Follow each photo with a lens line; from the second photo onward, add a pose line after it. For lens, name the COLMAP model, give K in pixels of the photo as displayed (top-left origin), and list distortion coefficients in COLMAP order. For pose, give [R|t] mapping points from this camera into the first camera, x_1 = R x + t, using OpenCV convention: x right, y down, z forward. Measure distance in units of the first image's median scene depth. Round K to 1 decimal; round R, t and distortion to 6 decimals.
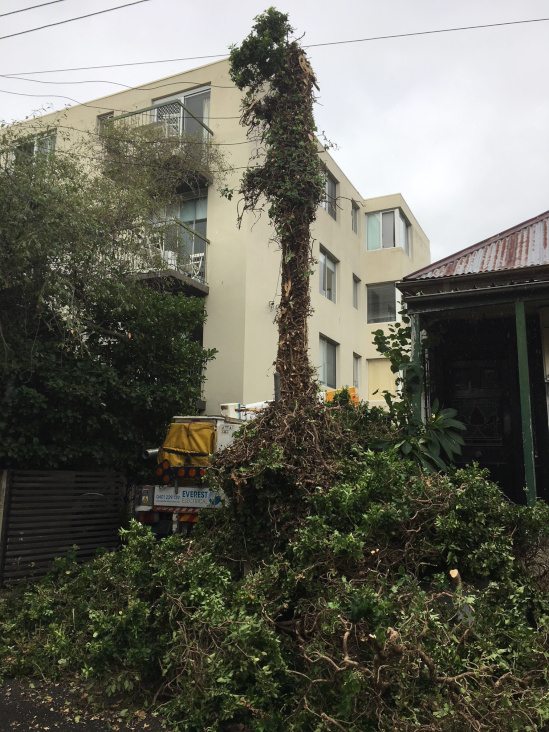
lens RADIAL K [[624.0, 0, 274.5], [0, 624.0, 366.0], [0, 0, 1]] dist [0.084242, -0.116780]
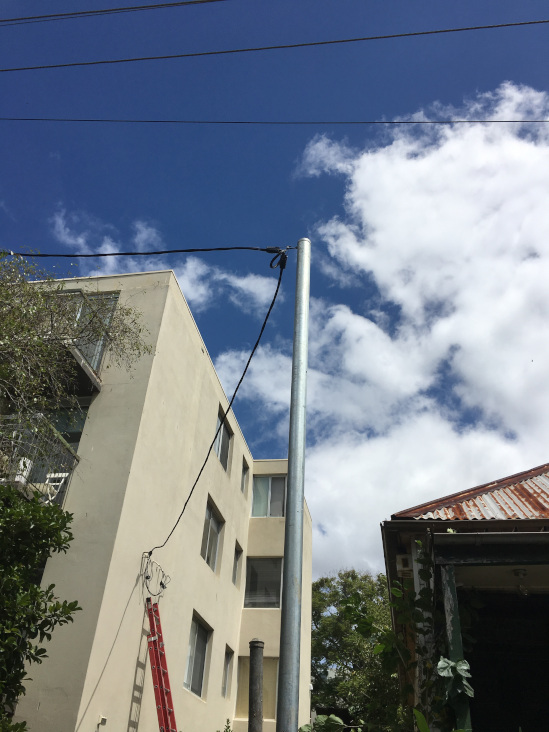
lens RADIAL K [[624.0, 0, 274.5], [0, 624.0, 366.0], [0, 0, 1]] dist [0.084242, -0.116780]
pose [[0.961395, 0.181826, 0.206539, -0.056606], [-0.073911, 0.893634, -0.442669, 0.016122], [-0.265059, 0.410315, 0.872574, 0.246302]]
